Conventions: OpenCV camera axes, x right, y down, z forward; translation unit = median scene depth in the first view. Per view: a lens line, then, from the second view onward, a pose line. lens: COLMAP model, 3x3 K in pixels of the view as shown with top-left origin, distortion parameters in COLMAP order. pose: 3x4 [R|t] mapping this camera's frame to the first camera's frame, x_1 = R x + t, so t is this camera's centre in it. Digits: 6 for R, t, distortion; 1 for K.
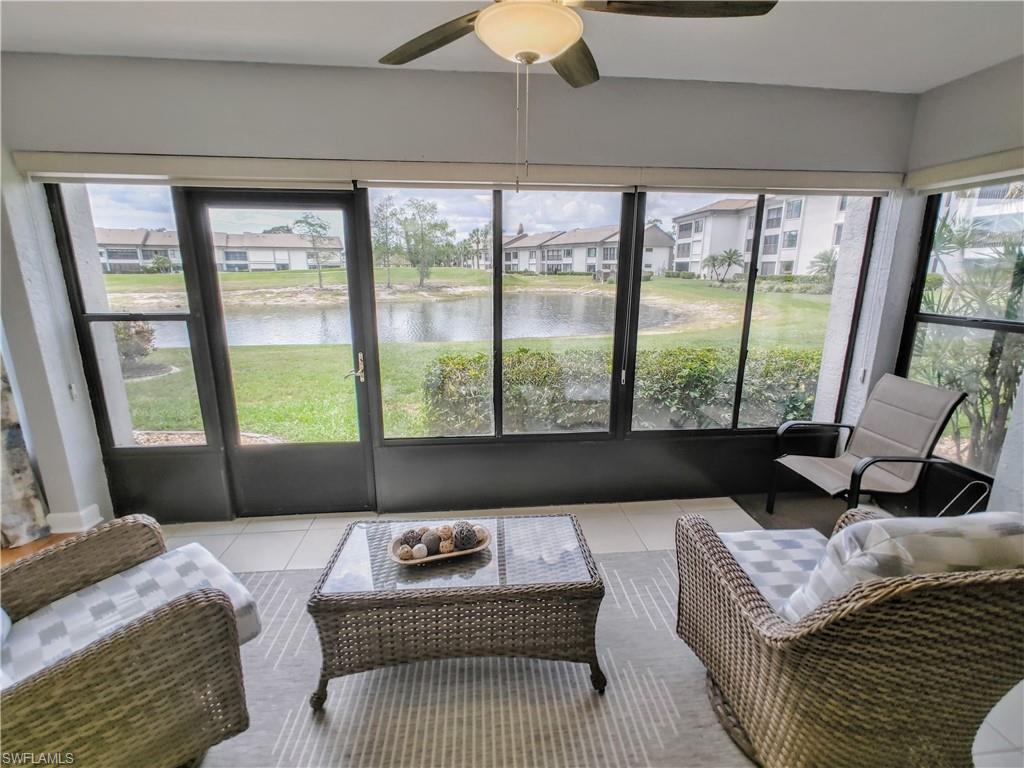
lens RADIAL K [[456.8, 0, 515.4], [0, 456.8, 378.3], [0, 0, 1]] dist [-0.004141, 0.005253]
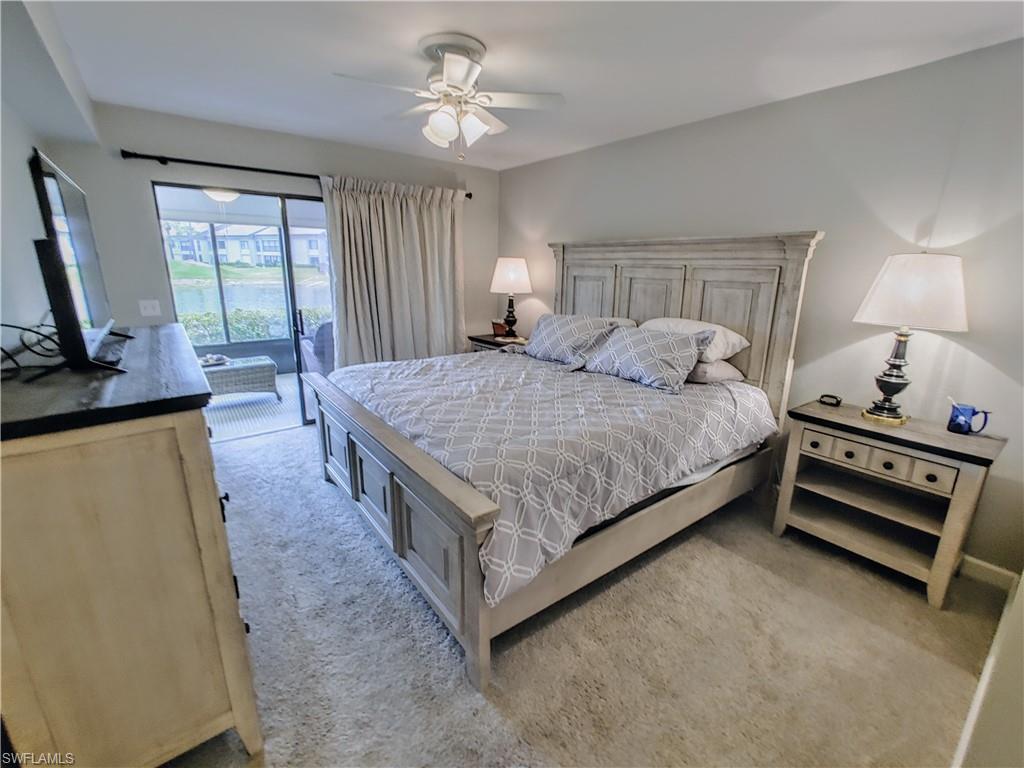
lens RADIAL K [[451.5, 0, 515.2], [0, 451.5, 374.8], [0, 0, 1]] dist [0.003585, 0.000594]
pose [[0.848171, -0.118548, 0.516286, -0.000588], [0.113529, 0.992671, 0.041426, 0.015431], [-0.517413, 0.023477, 0.855413, -0.064309]]
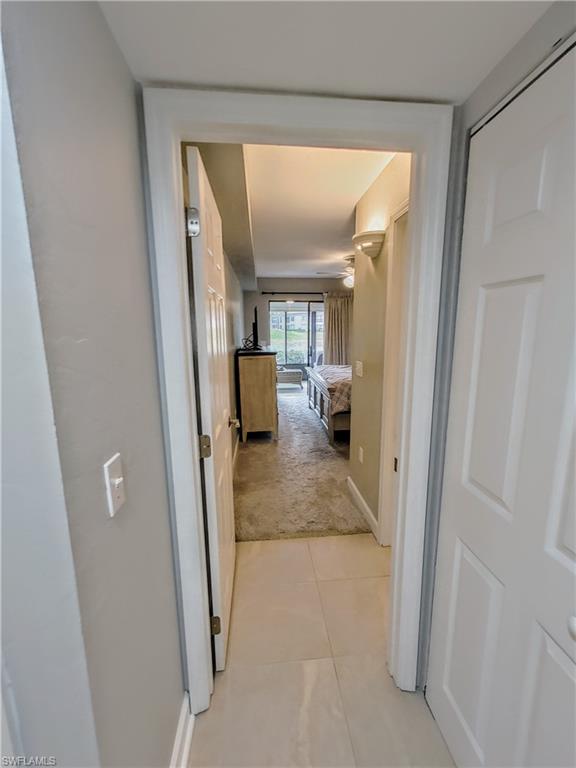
lens RADIAL K [[337.6, 0, 291.8], [0, 337.6, 387.2], [0, 0, 1]] dist [0.000303, 0.000569]
pose [[0.999946, -0.008653, -0.005770, 0.002538], [0.008284, 0.998092, -0.061193, 0.031516], [0.006289, 0.061142, 0.998109, -0.129194]]
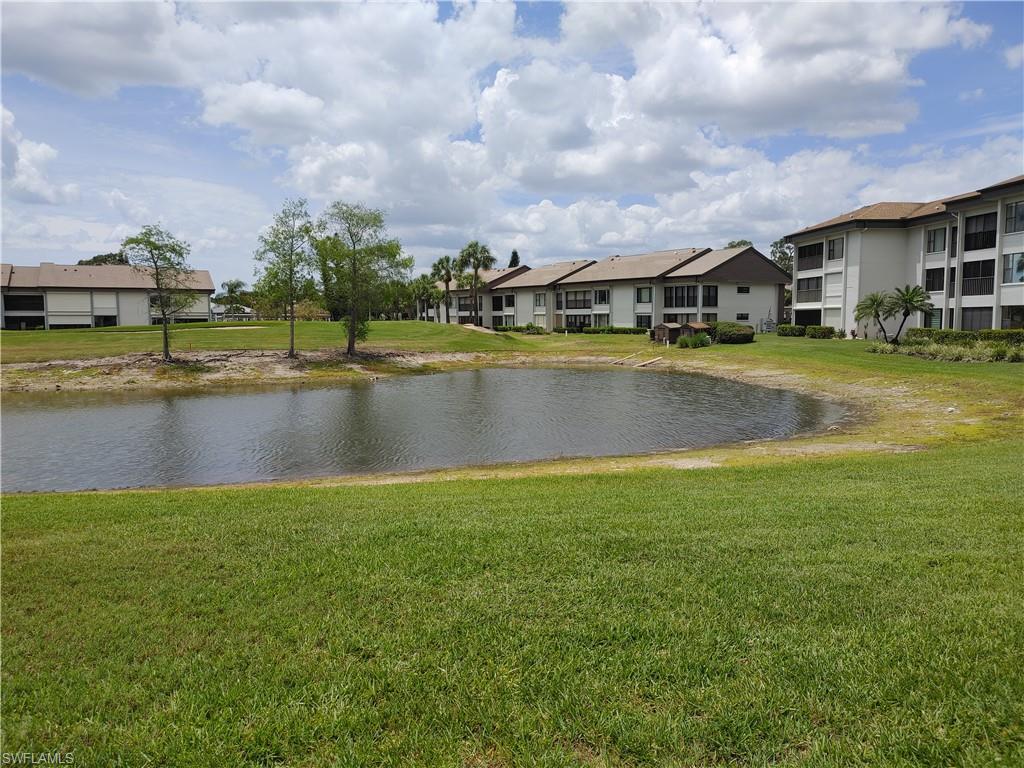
lens RADIAL K [[770.4, 0, 506.8], [0, 770.4, 378.0], [0, 0, 1]] dist [0.079562, -0.094611]
pose [[0.999958, -0.005368, 0.007443, -0.017261], [0.006517, 0.986425, -0.164083, -0.012634], [-0.006461, 0.164124, 0.986419, 0.054442]]
